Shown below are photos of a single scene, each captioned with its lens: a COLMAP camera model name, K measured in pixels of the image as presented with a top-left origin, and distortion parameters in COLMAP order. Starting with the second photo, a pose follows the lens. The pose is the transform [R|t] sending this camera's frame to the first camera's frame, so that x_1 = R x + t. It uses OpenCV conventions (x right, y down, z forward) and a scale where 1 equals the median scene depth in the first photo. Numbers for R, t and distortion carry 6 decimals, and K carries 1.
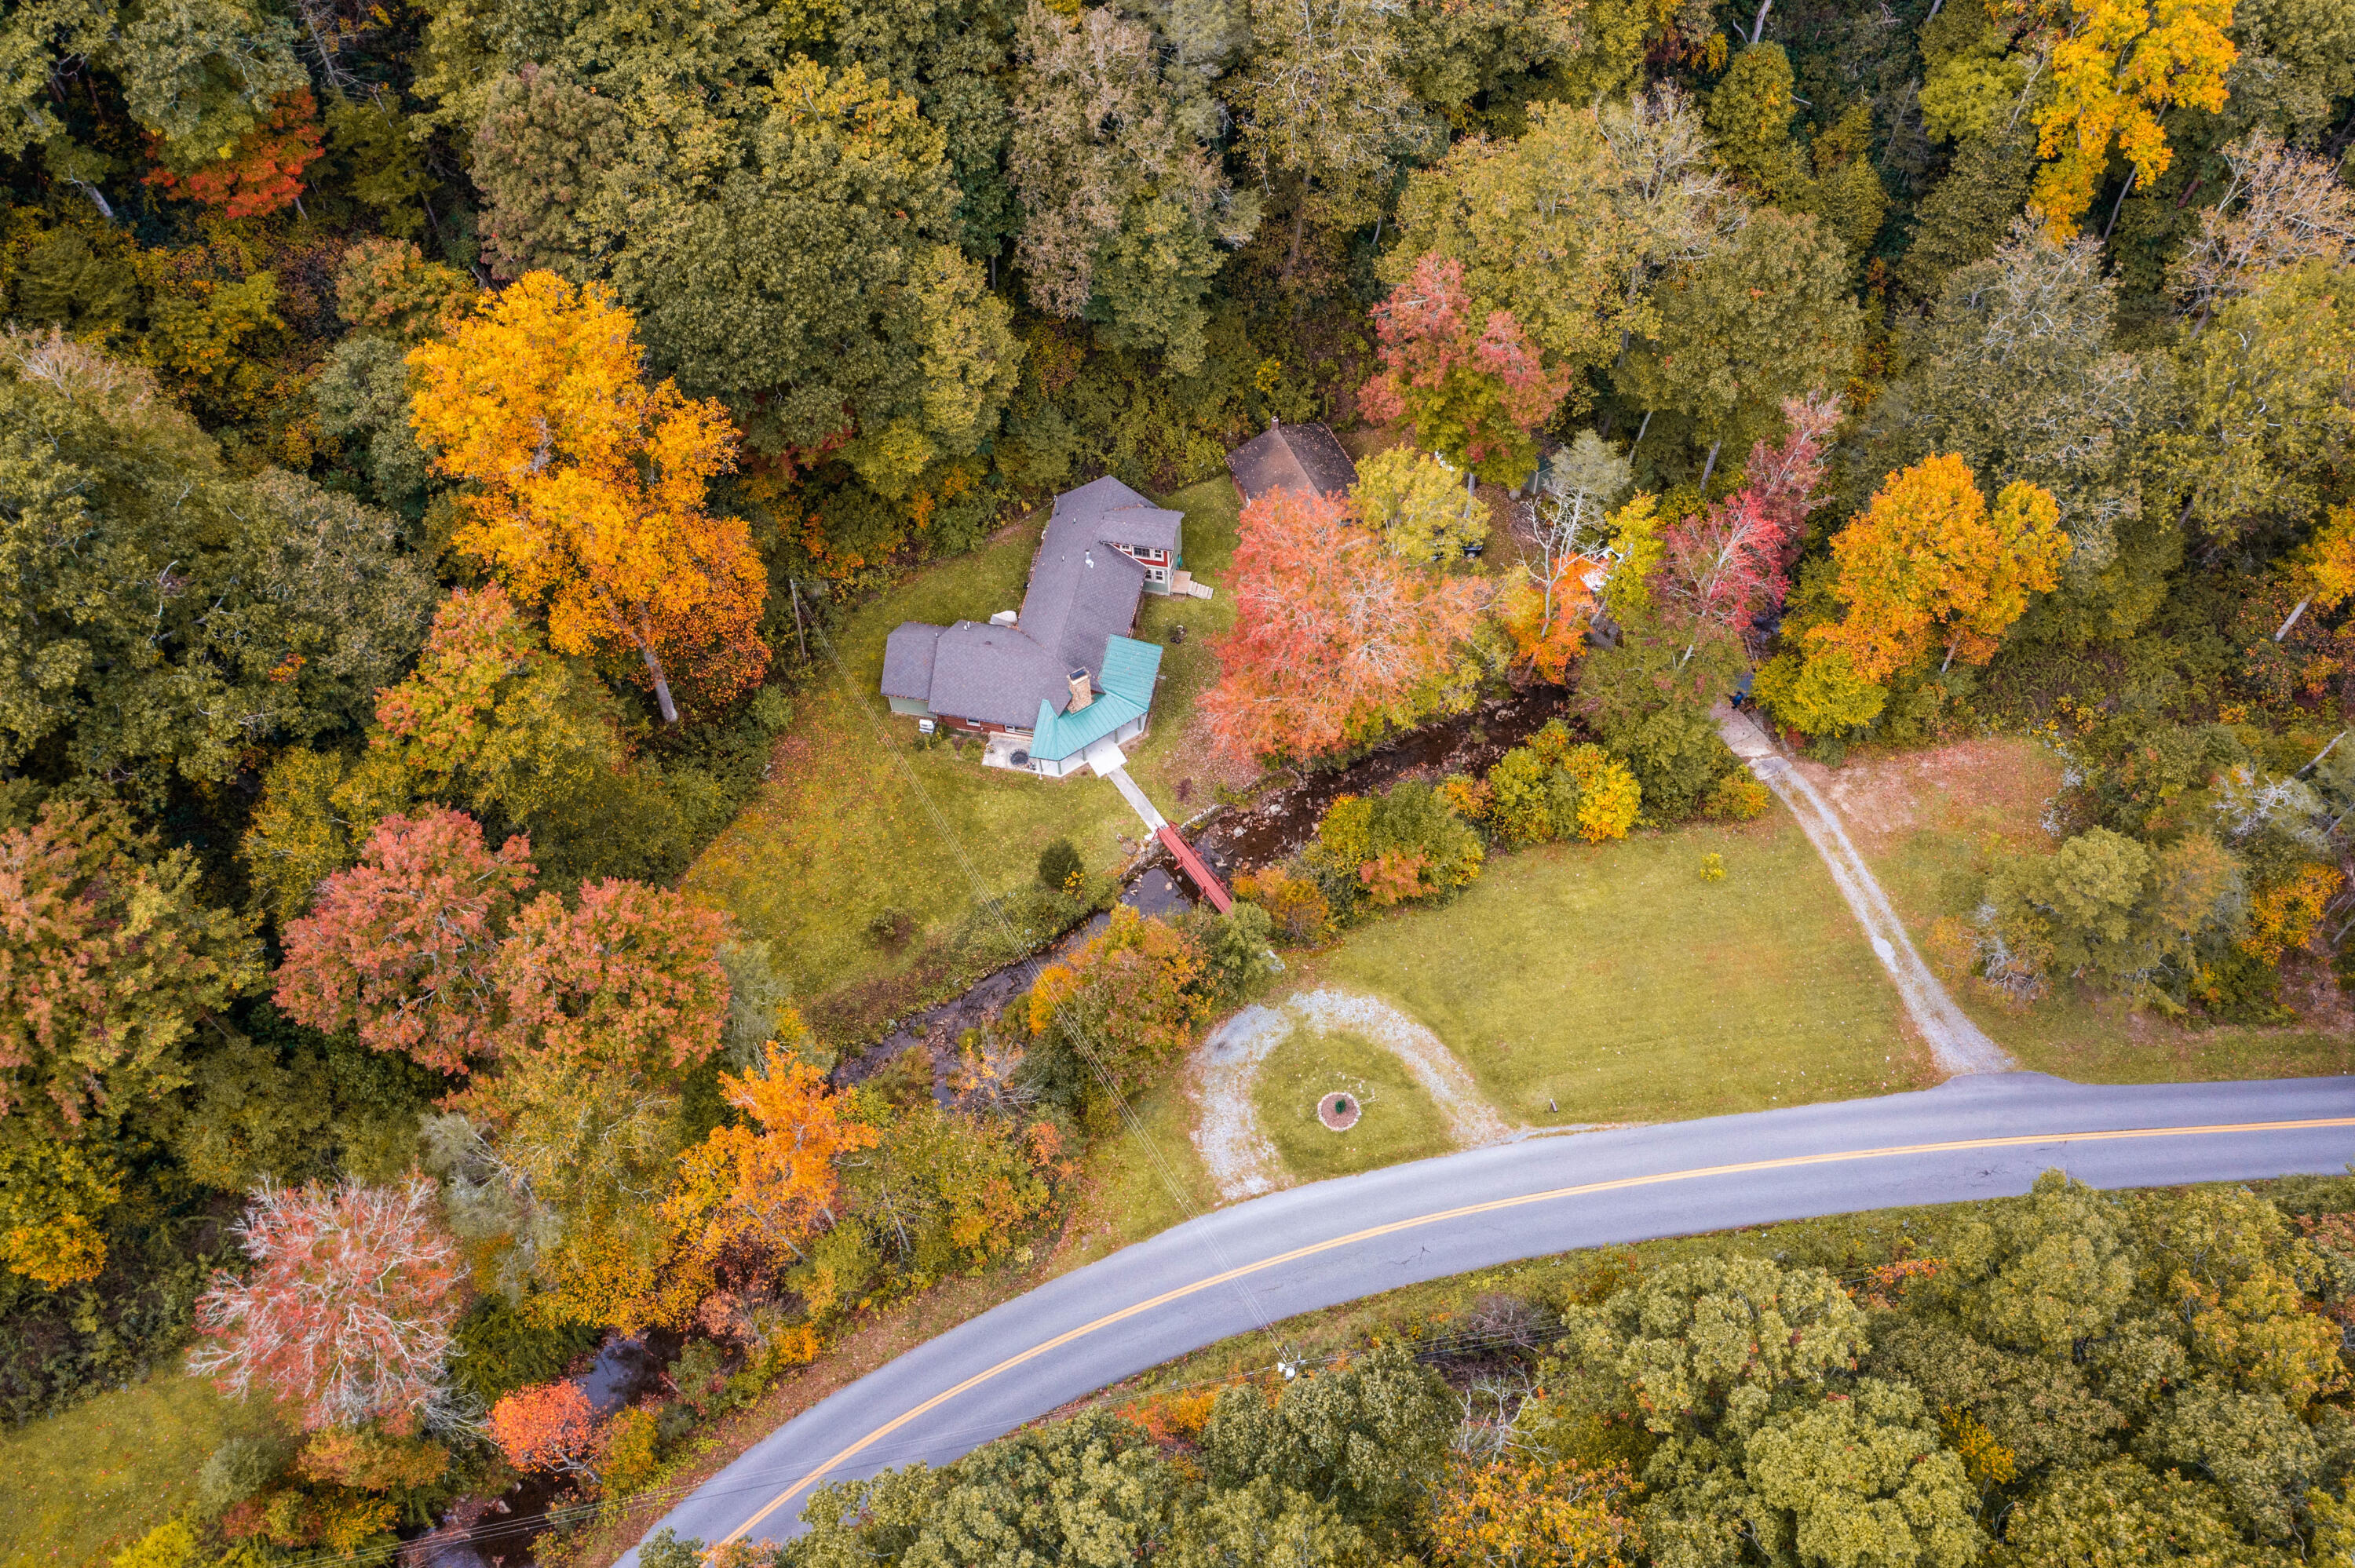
lens RADIAL K [[1826.7, 0, 1175.1], [0, 1826.7, 584.3], [0, 0, 1]] dist [-0.000075, -0.000550]
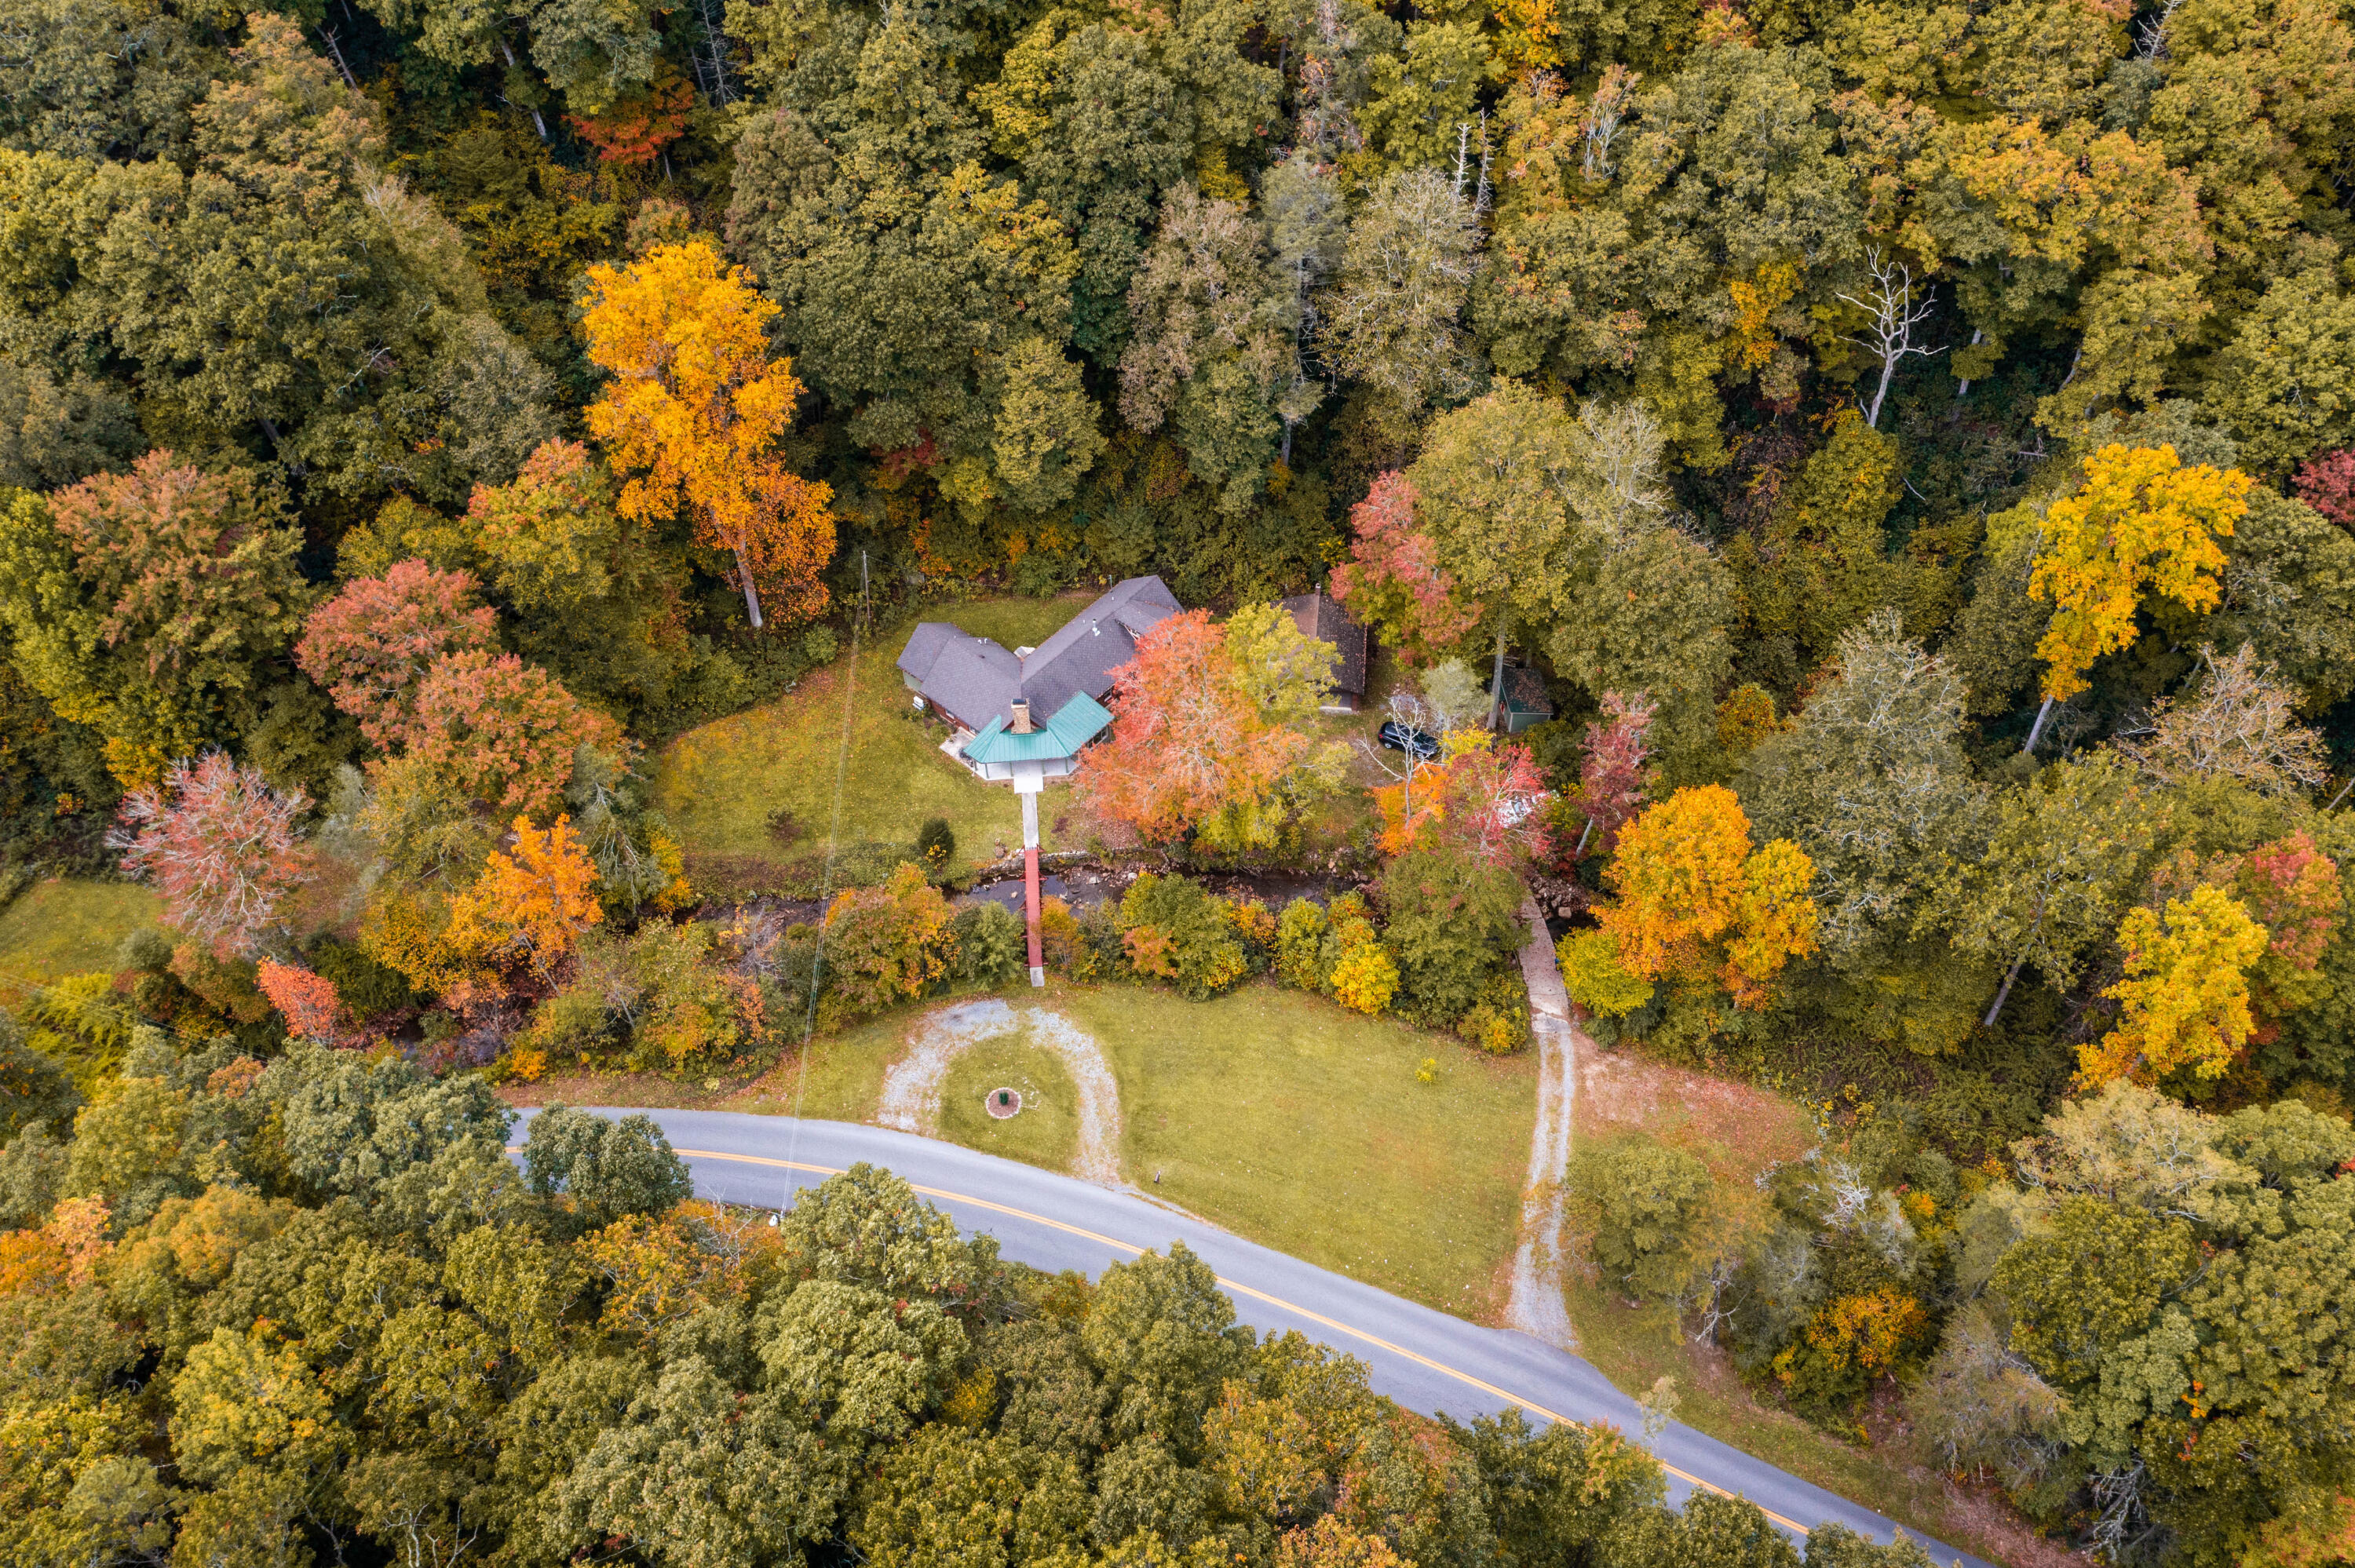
lens RADIAL K [[1926.2, 0, 1454.0], [0, 1926.2, 640.4], [0, 0, 1]] dist [0.000149, 0.008931]
pose [[0.888007, 0.347428, -0.301226, 0.590678], [-0.380085, 0.923280, -0.055590, -0.027311], [0.258802, 0.163856, 0.951931, -0.150047]]
